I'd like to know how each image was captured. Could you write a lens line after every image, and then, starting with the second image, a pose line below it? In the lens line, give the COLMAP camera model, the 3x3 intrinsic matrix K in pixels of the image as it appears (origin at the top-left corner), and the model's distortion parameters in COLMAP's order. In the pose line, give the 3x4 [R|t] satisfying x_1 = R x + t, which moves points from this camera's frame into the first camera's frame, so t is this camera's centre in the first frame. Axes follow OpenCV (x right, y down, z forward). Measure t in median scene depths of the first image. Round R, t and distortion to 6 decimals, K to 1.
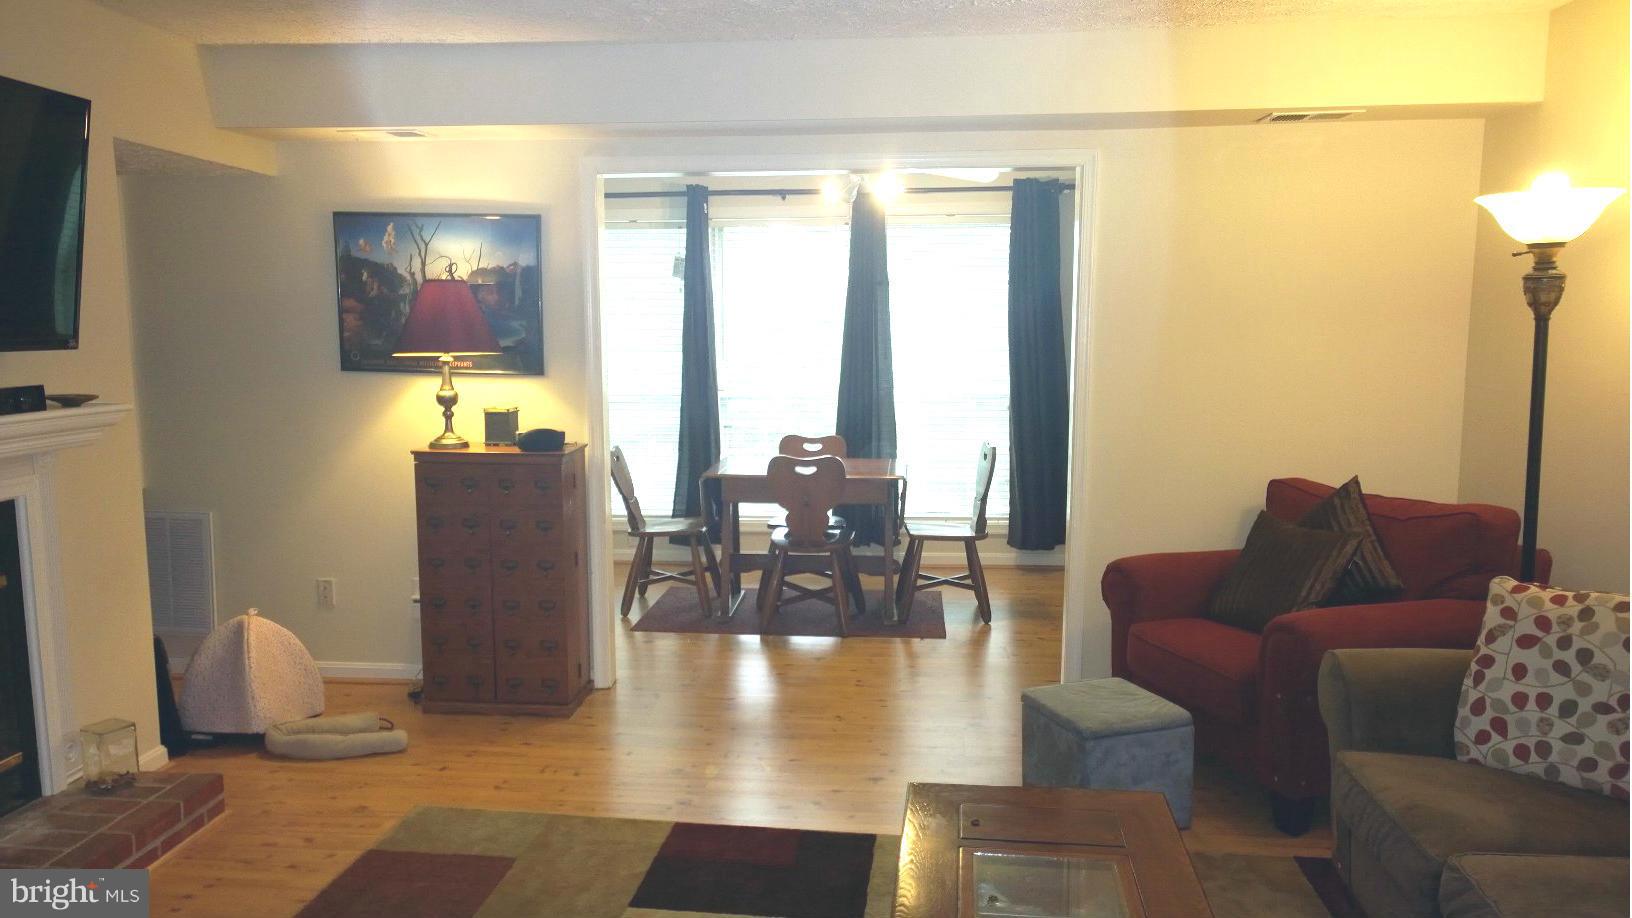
lens RADIAL K [[1183.2, 0, 812.8], [0, 1183.2, 470.7], [0, 0, 1]] dist [0.068530, -0.057461]
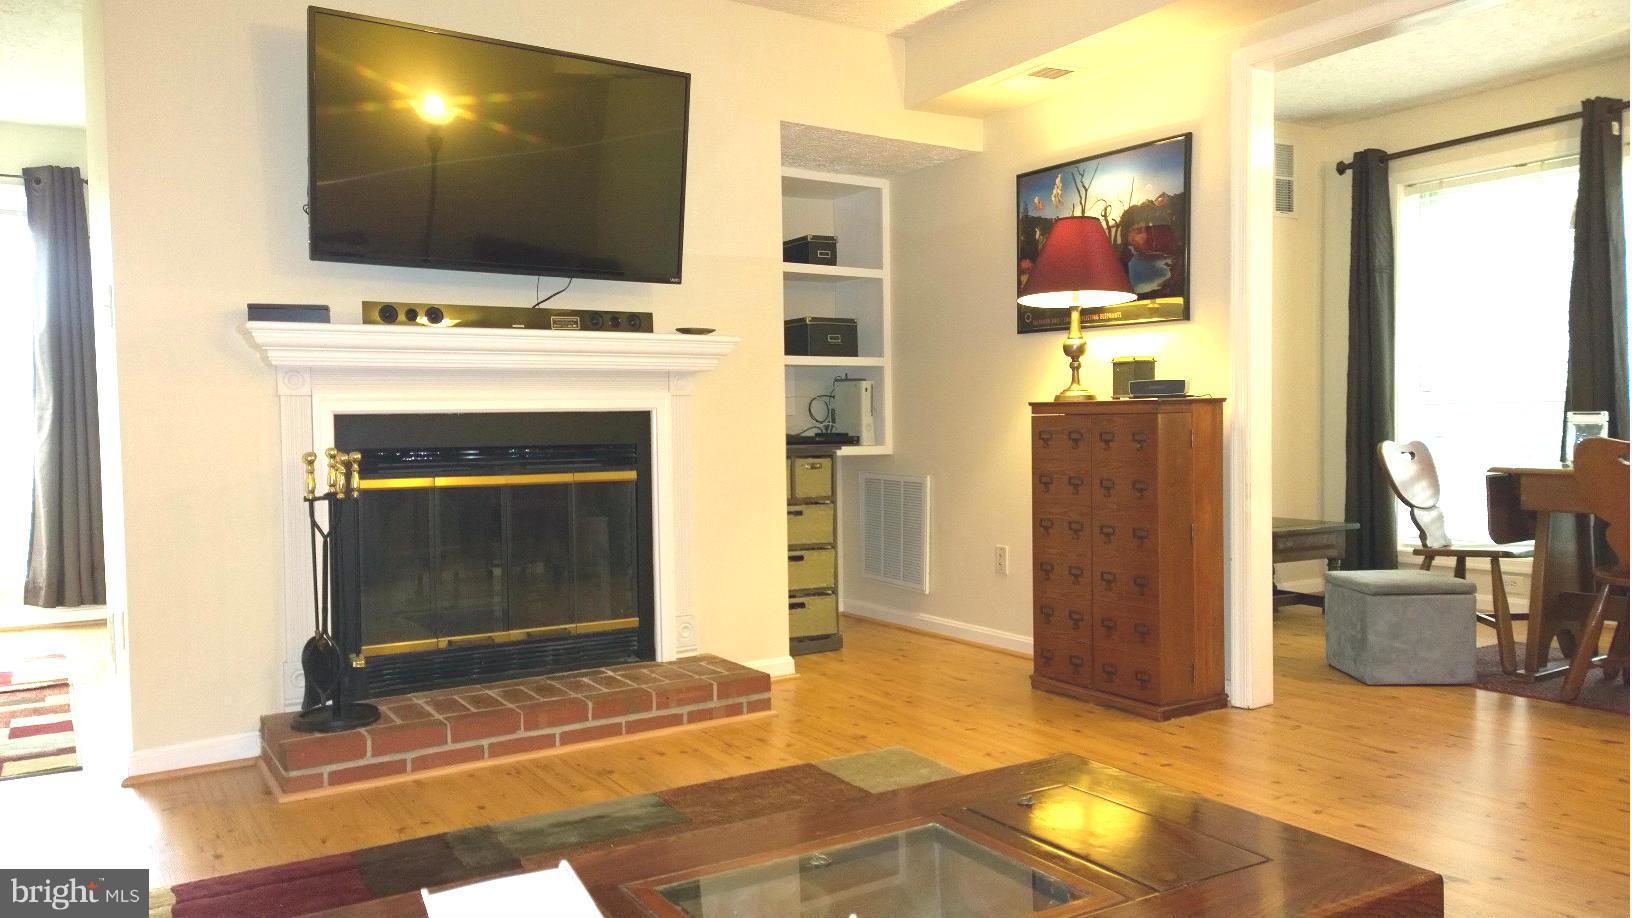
lens RADIAL K [[1204.2, 0, 814.2], [0, 1204.2, 462.3], [0, 0, 1]] dist [0.063282, -0.061046]
pose [[0.612093, 0.015651, -0.790631, 0.308561], [-0.085746, 0.995223, -0.046682, 0.087541], [0.786124, 0.096367, 0.610511, 0.280054]]
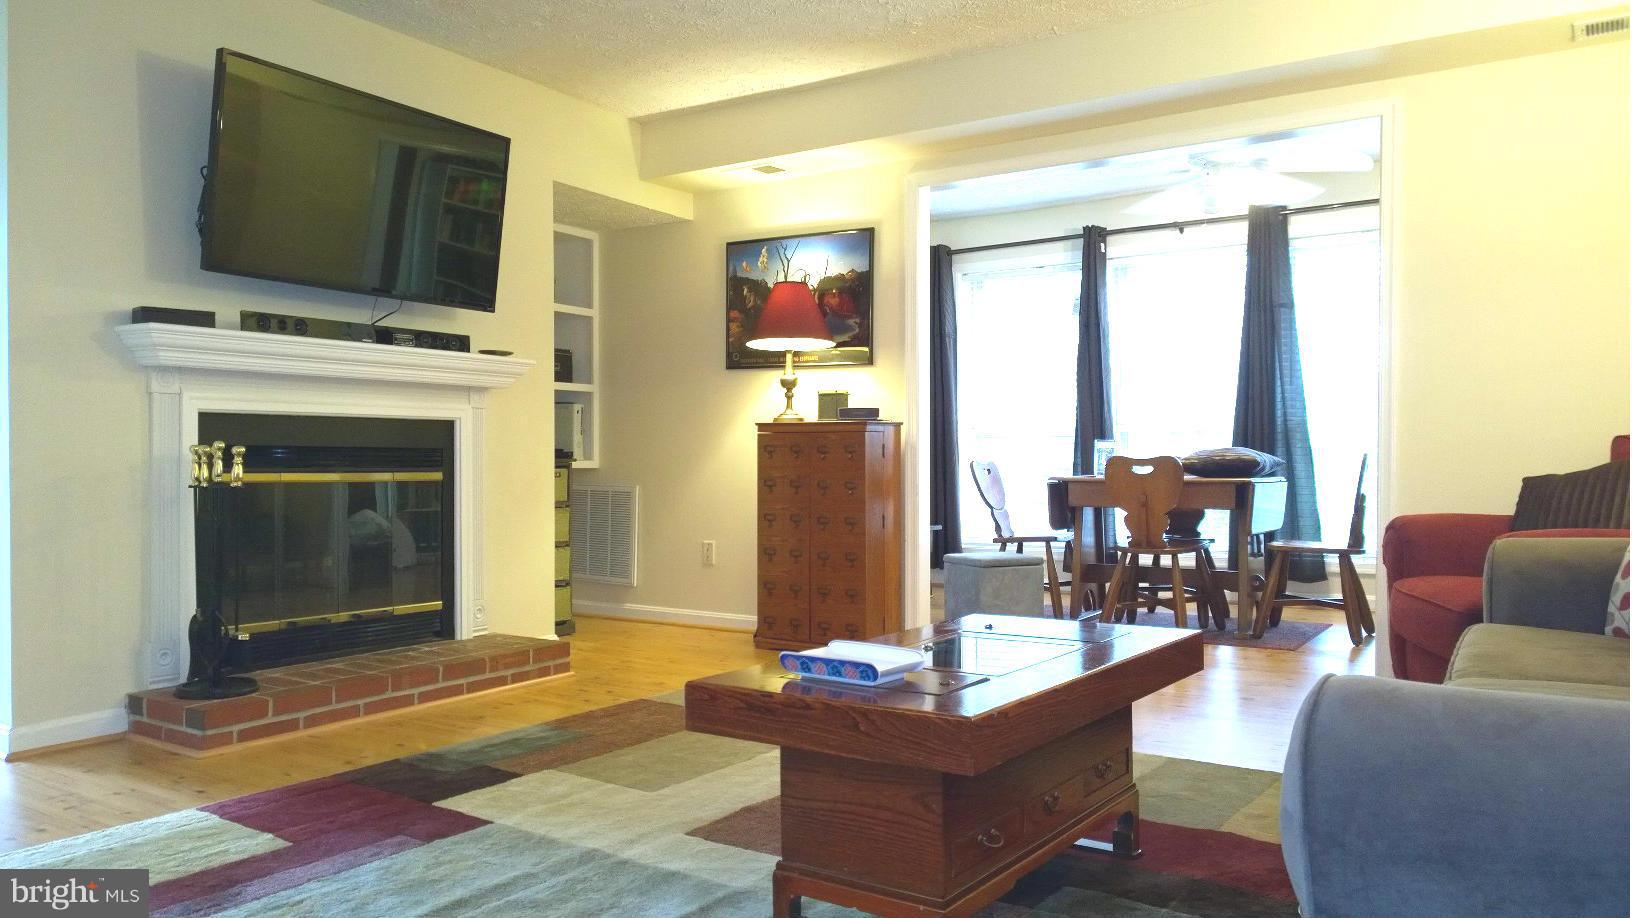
lens RADIAL K [[1200.5, 0, 816.0], [0, 1200.5, 459.0], [0, 0, 1]] dist [0.052683, -0.001837]
pose [[0.883182, -0.003005, -0.469020, 0.279528], [-0.058277, 0.991528, -0.116090, 0.153273], [0.465395, 0.129862, 0.875525, -0.029127]]
